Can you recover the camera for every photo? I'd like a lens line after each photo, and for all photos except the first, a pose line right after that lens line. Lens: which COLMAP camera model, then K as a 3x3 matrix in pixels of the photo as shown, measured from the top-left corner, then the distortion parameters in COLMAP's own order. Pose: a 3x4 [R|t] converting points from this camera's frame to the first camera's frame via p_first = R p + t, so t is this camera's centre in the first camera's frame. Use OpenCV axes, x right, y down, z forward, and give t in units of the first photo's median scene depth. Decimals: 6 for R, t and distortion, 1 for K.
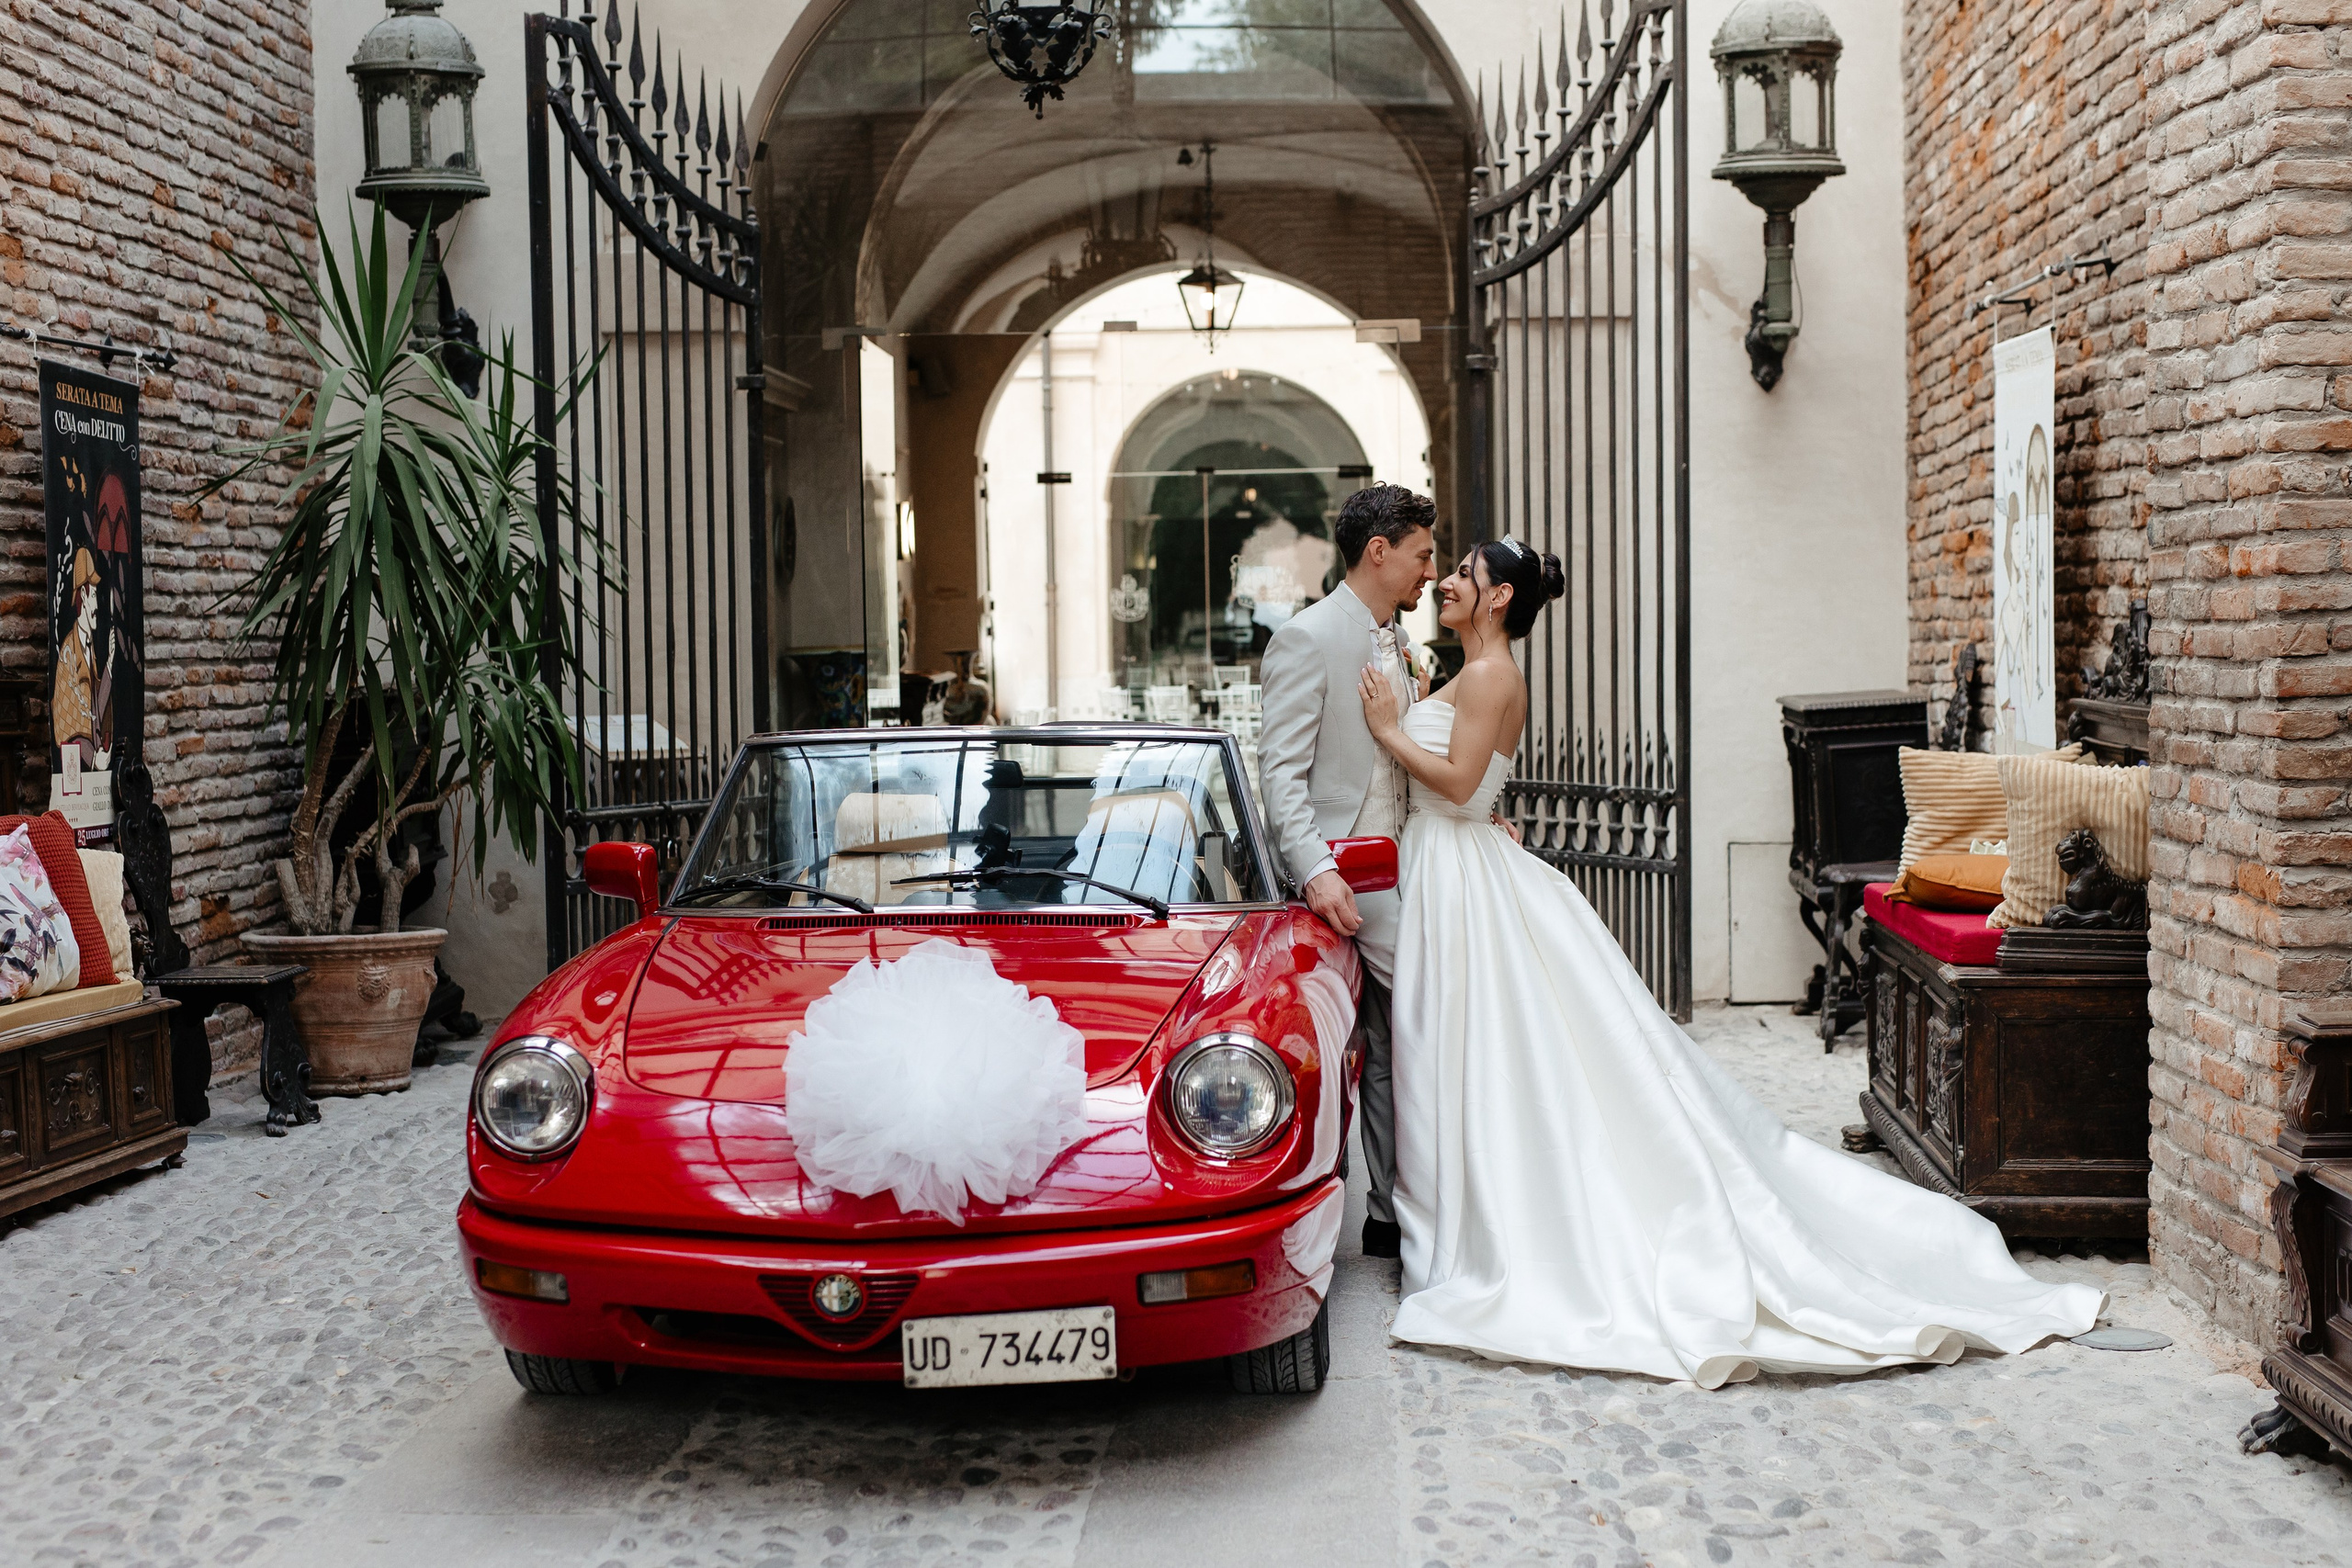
lens RADIAL K [[3442.2, 0, 1185.0], [0, 3442.2, 861.8], [0, 0, 1]] dist [0.001771, -0.178676]
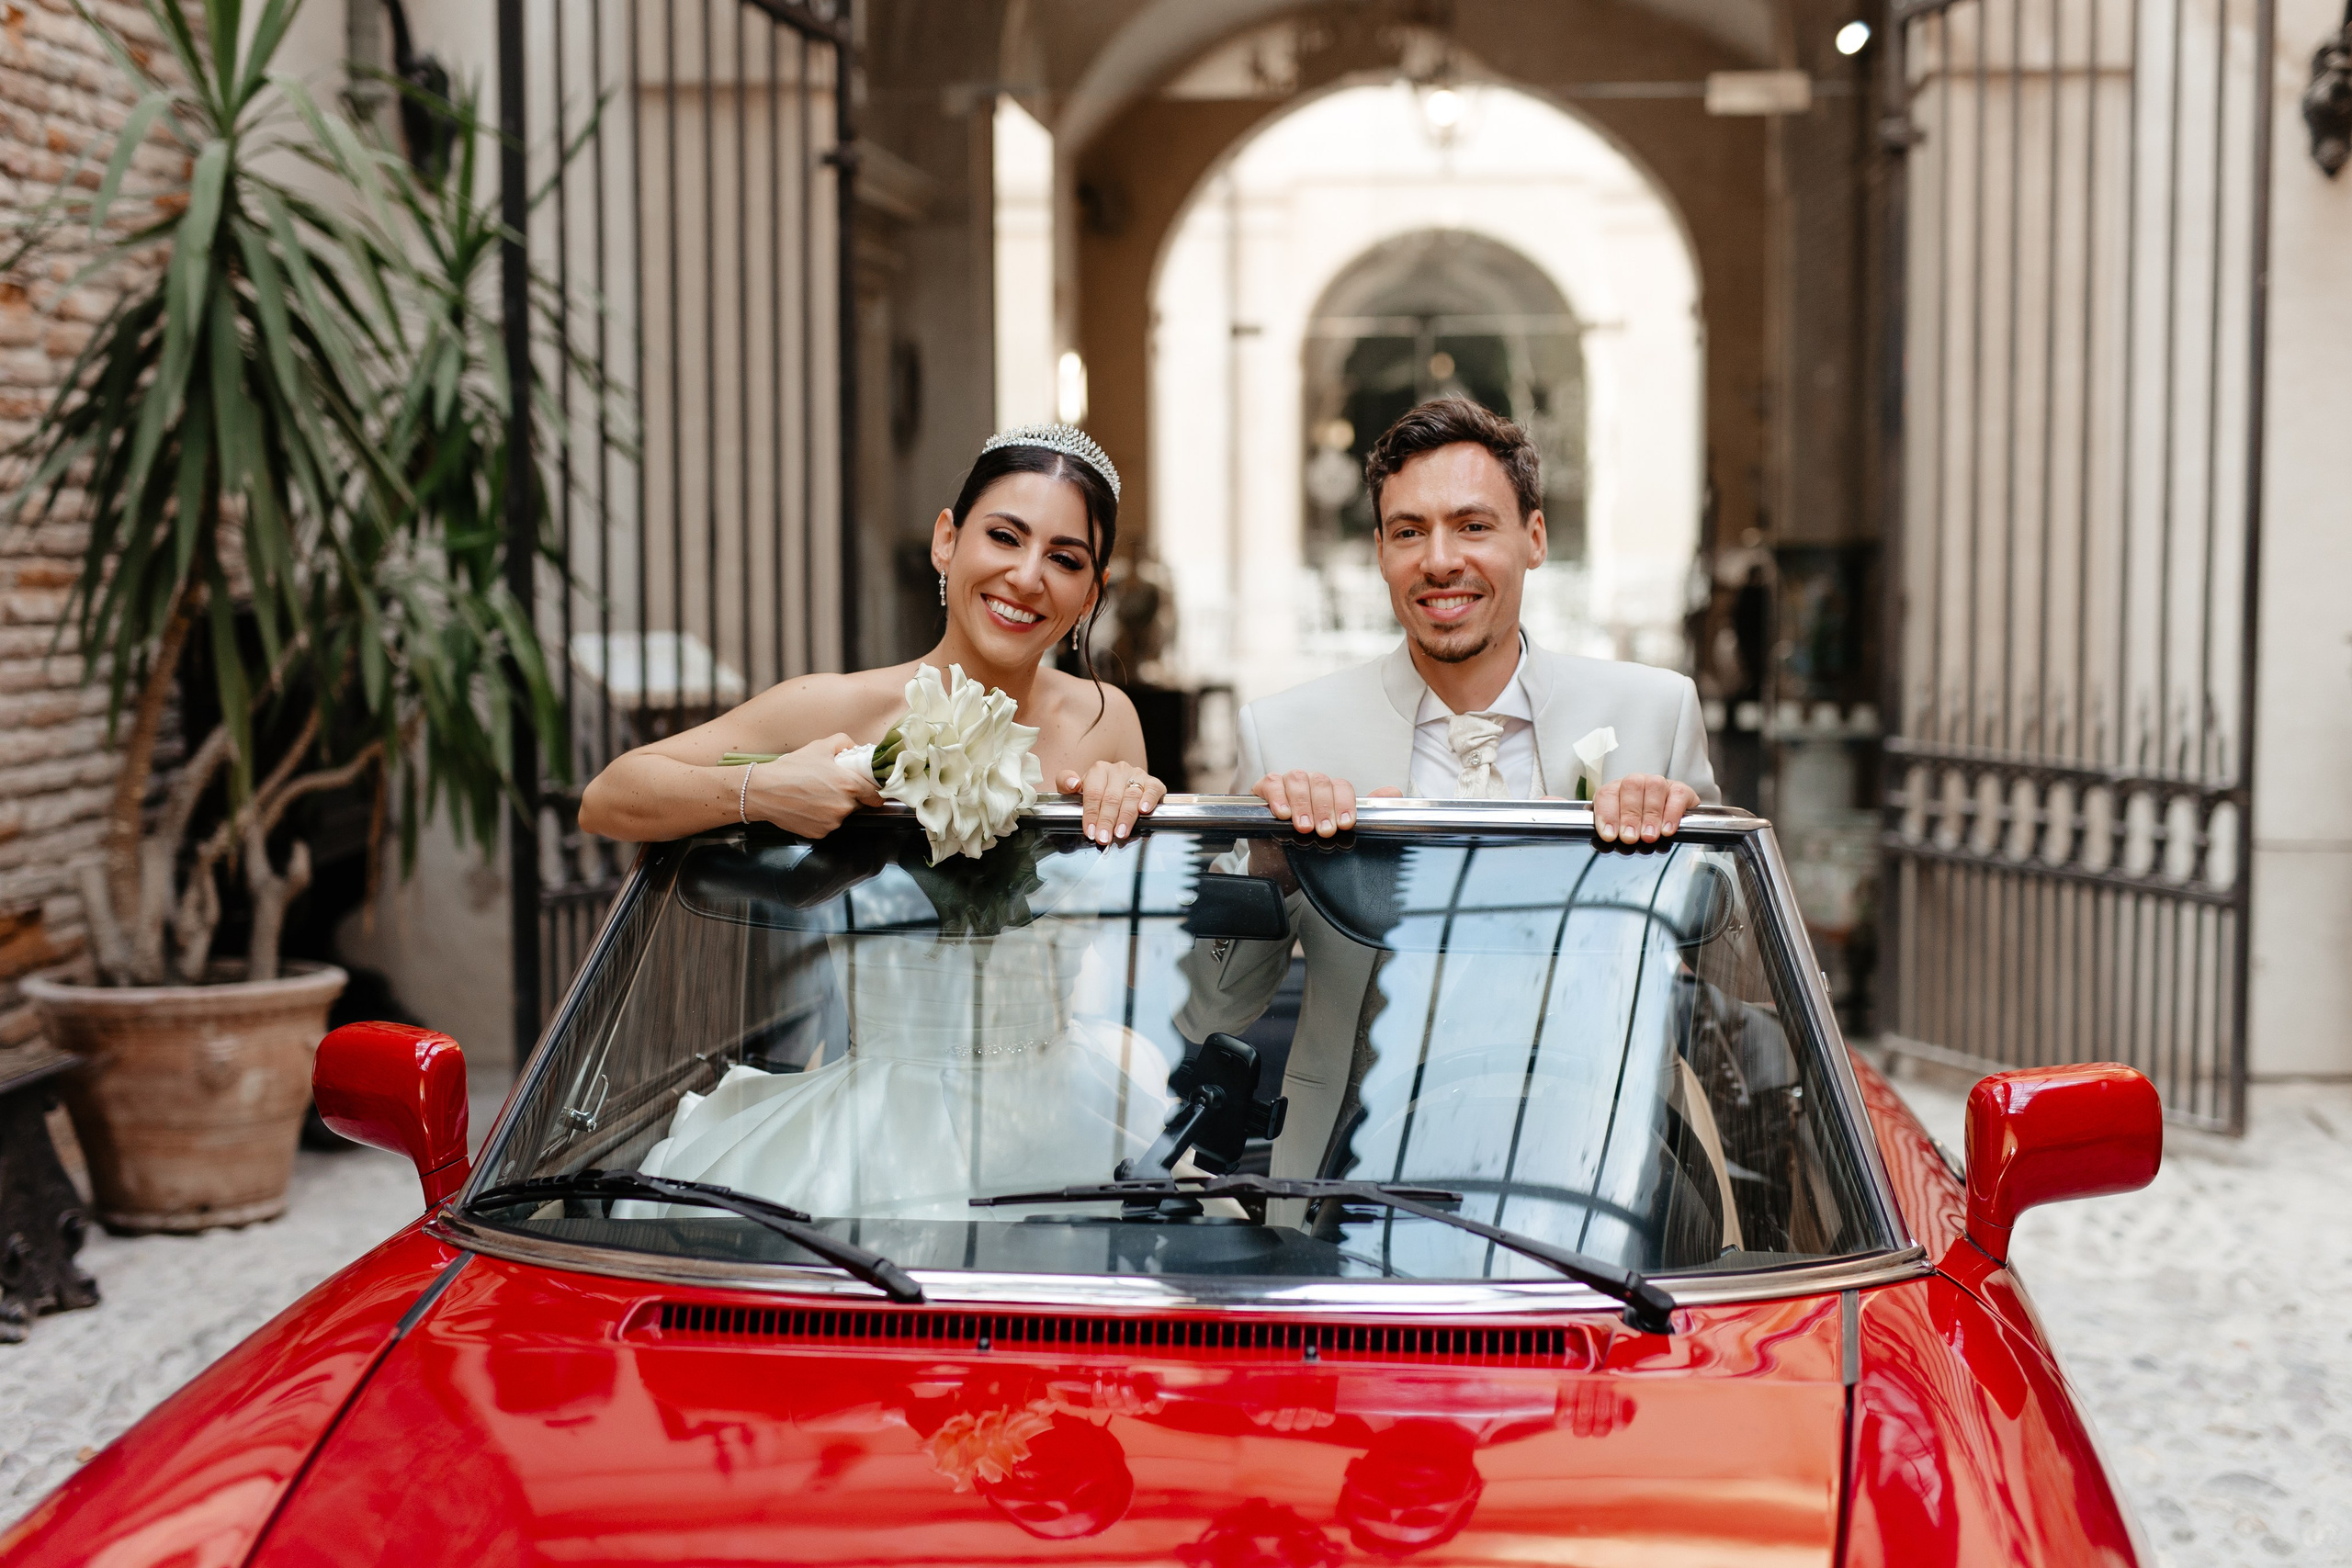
lens RADIAL K [[3316.7, 0, 1176.0], [0, 3316.7, 784.0], [0, 0, 1]] dist [0.023931, -0.019443]
pose [[0.998608, 0.015706, -0.050344, -0.024554], [-0.014746, 0.999703, 0.019386, -0.029311], [0.050634, -0.018616, 0.998544, 0.359968]]
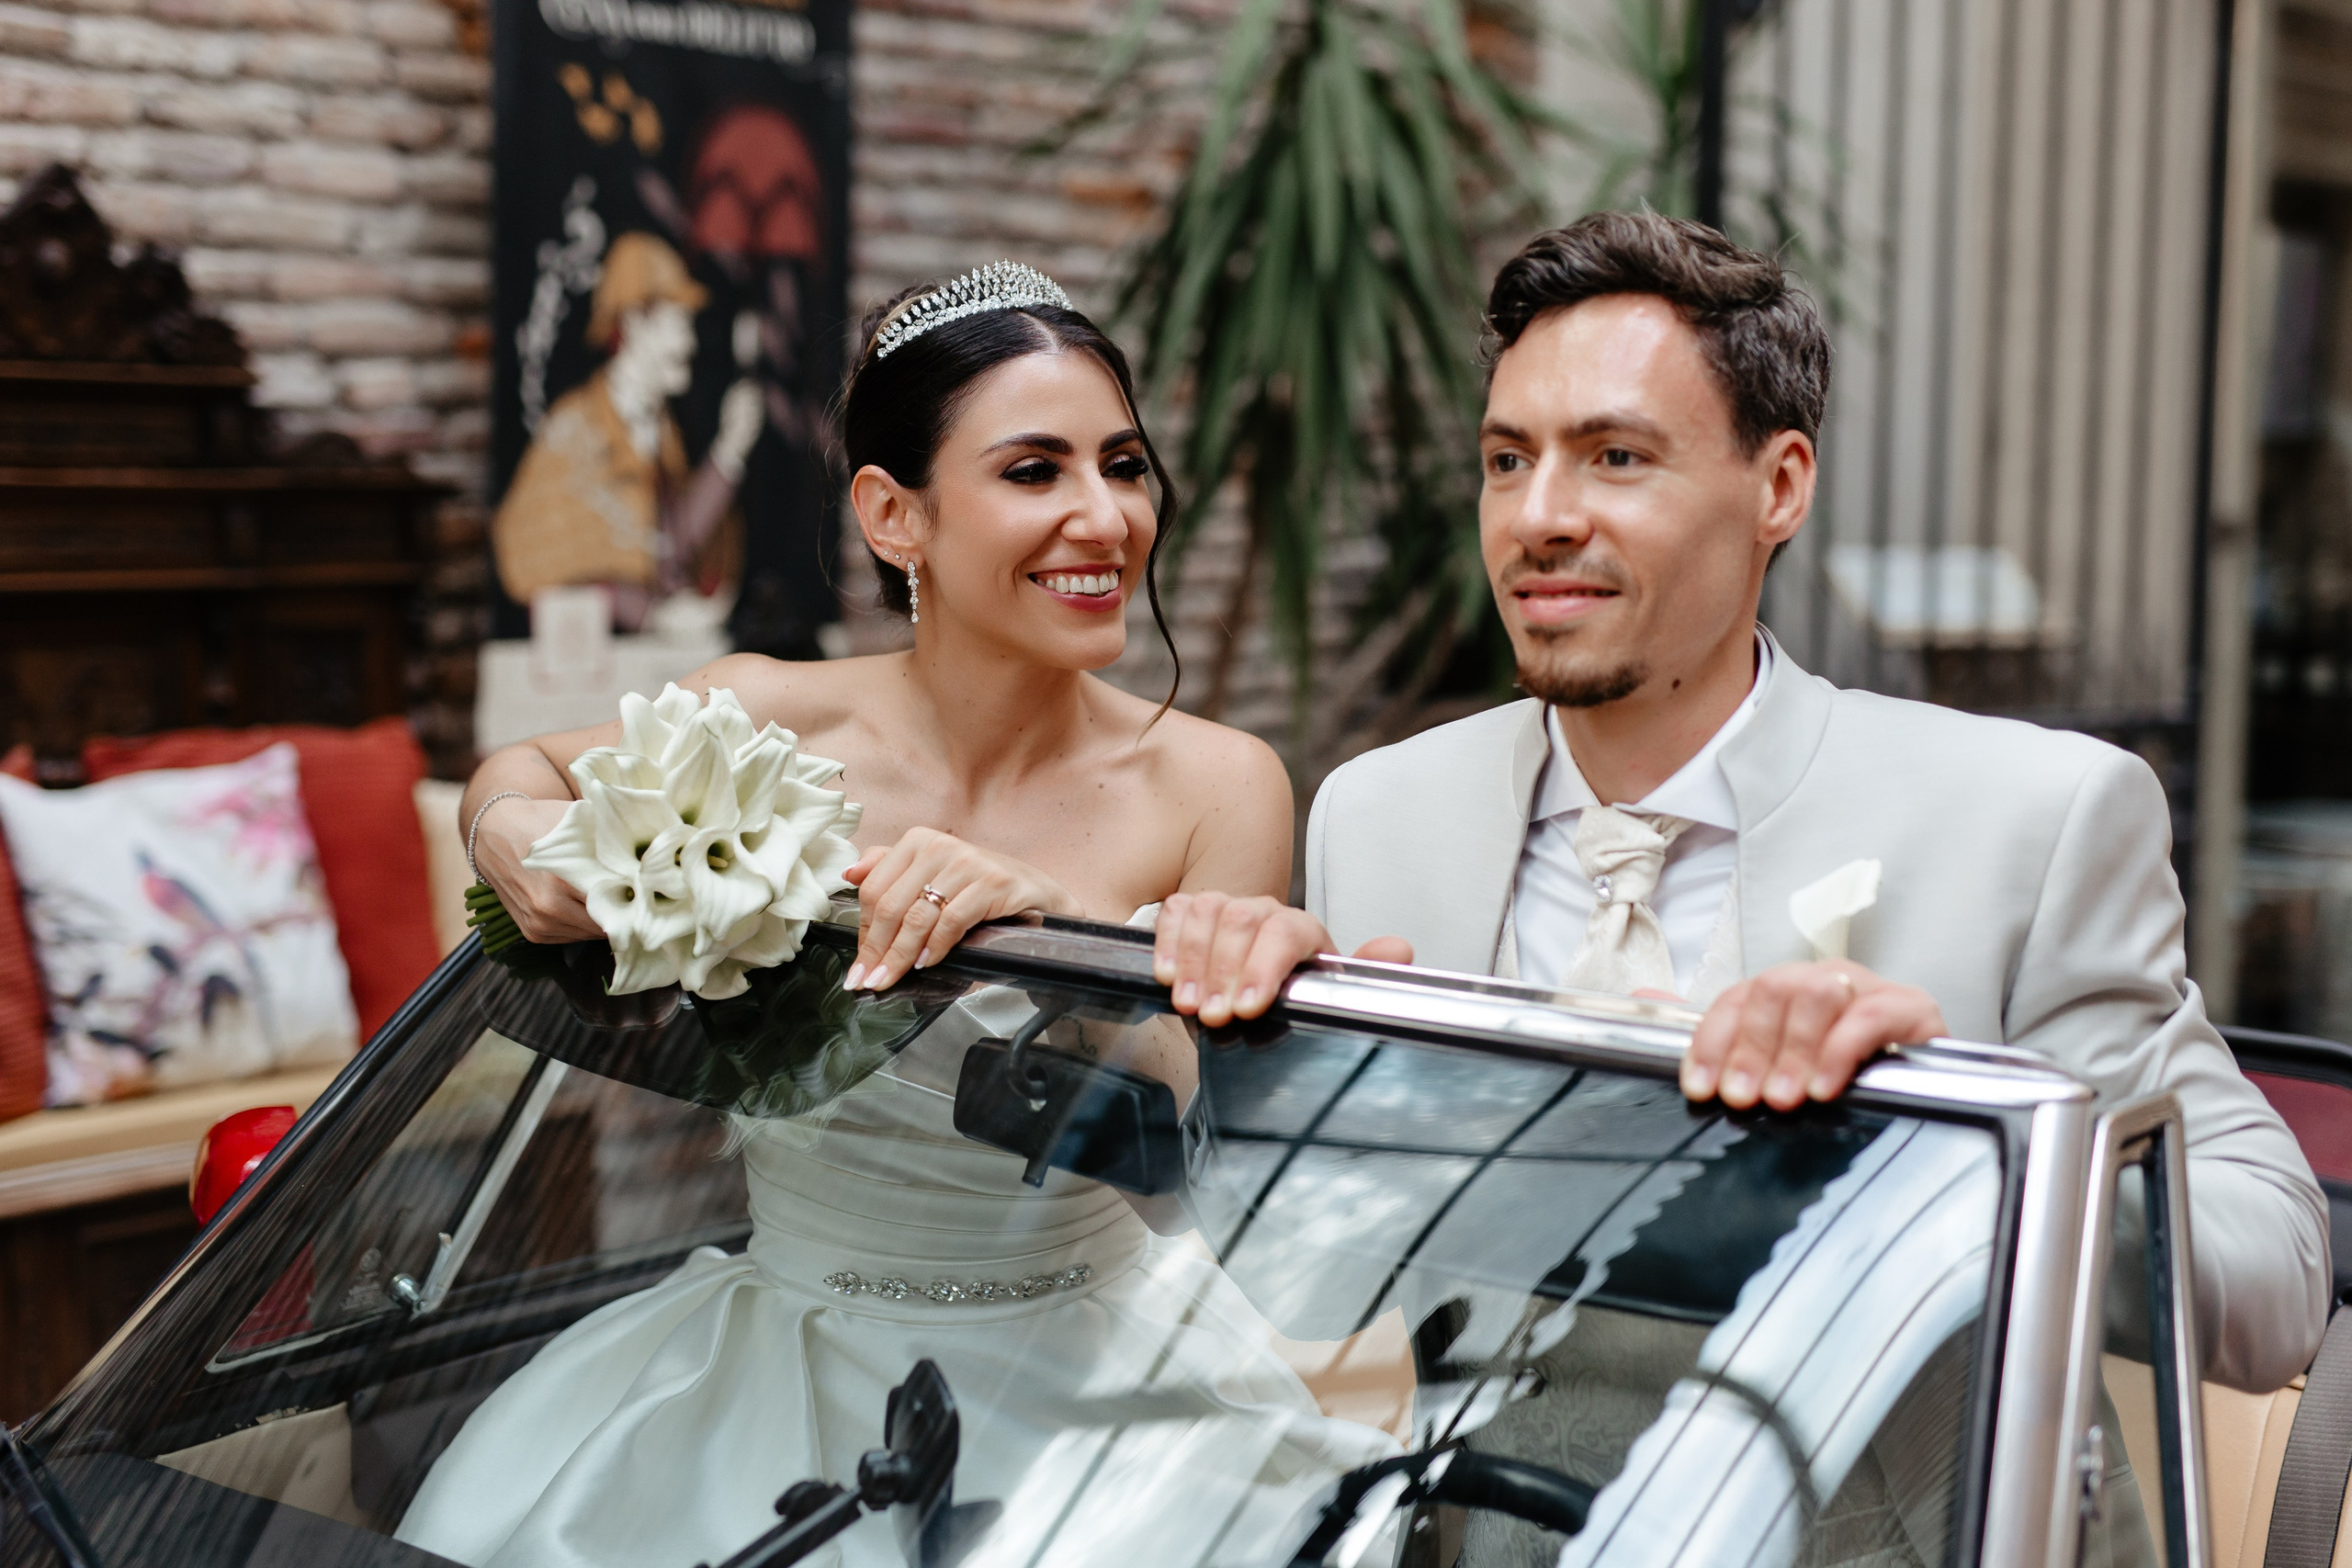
lens RADIAL K [[3291.1, 0, 1253.3], [0, 3291.1, 780.8], [0, 0, 1]] dist [-0.016053, -0.028573]
pose [[0.829923, 0.092731, -0.550117, 0.053047], [-0.063004, 0.995359, 0.072735, -0.041060], [0.554309, -0.025705, 0.831914, 0.509212]]
